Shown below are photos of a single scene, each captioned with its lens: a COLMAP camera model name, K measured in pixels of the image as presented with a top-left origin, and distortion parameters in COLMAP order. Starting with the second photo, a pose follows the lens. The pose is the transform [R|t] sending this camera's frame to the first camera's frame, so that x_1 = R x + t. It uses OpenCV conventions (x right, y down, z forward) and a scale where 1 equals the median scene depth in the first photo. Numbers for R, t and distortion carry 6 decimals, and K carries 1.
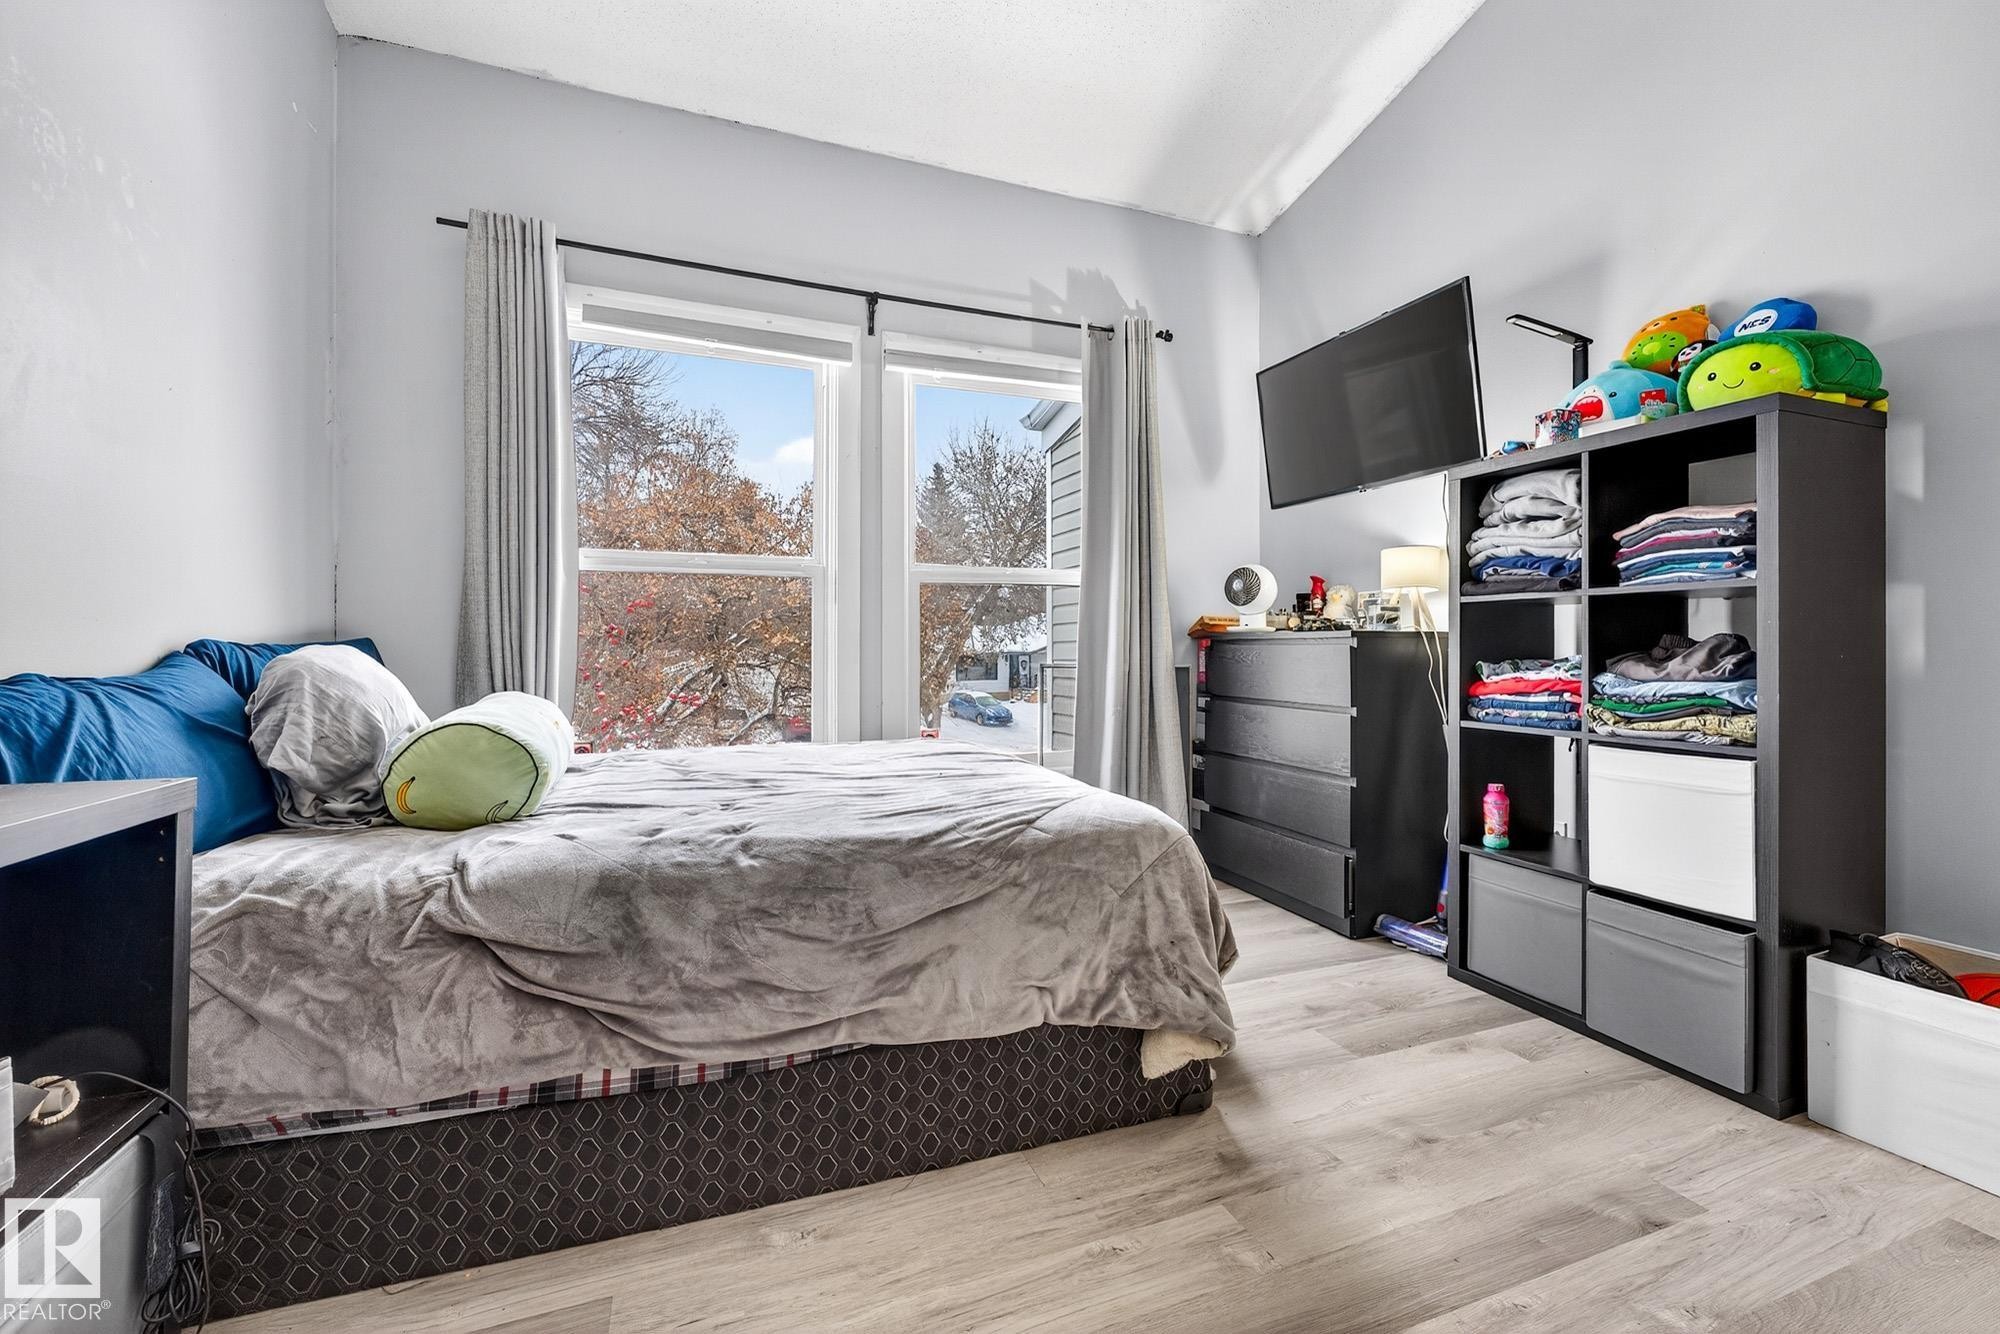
lens RADIAL K [[812.0, 0, 1000.0], [0, 812.0, 651.7], [0, 0, 1]] dist [-0.001795, -0.000089]
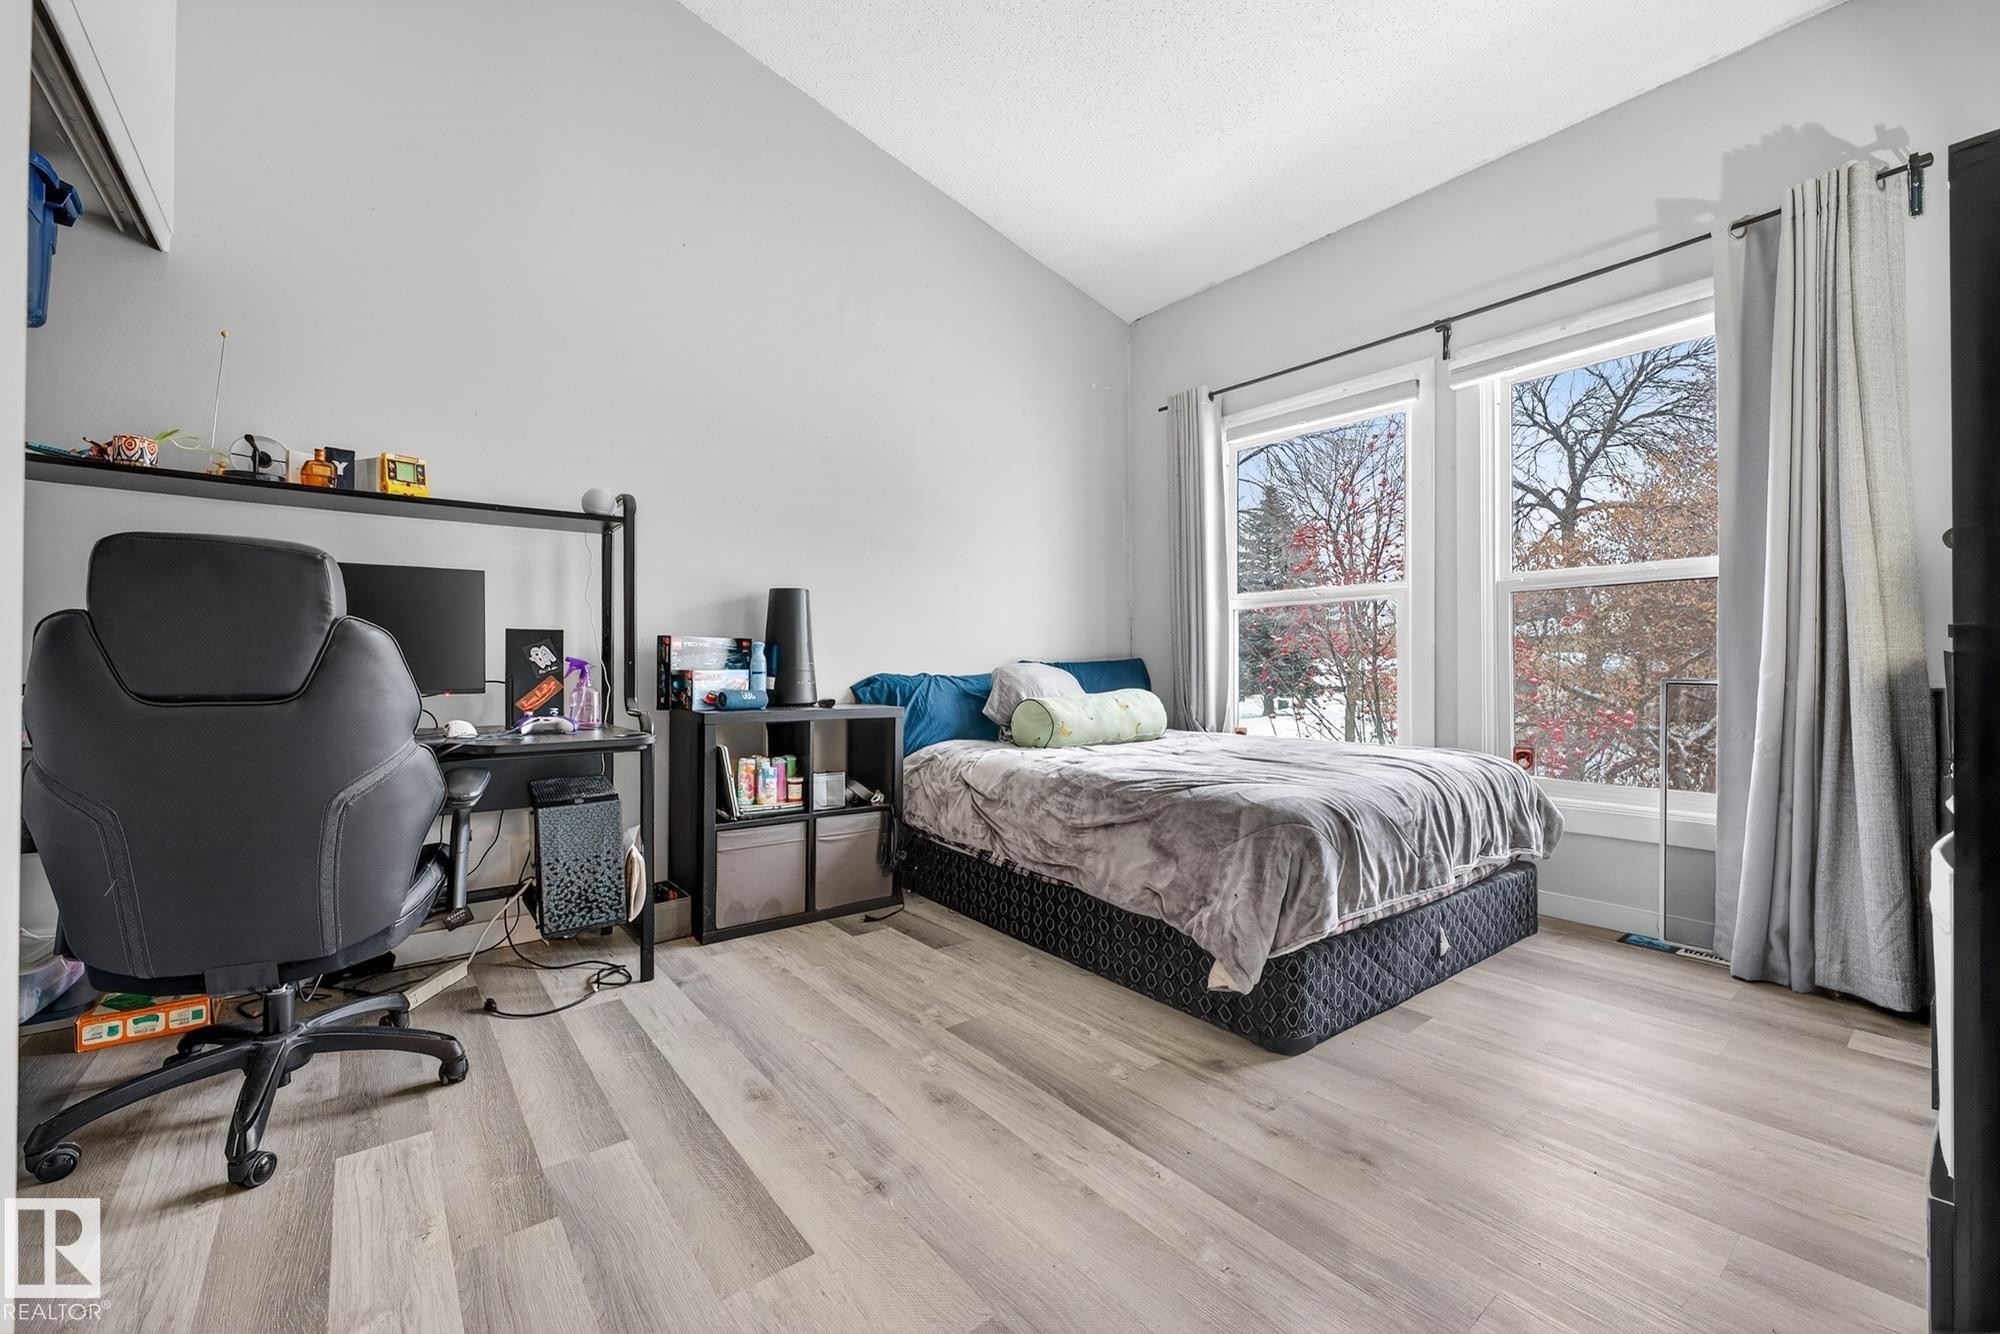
lens RADIAL K [[812.0, 0, 1001.6], [0, 812.0, 668.8], [0, 0, 1]] dist [-0.001795, -0.000089]
pose [[0.298149, 0.003055, -0.954514, 1.337065], [0.004897, 0.999977, 0.004730, -0.000812], [0.954507, -0.006084, 0.298127, 0.287936]]
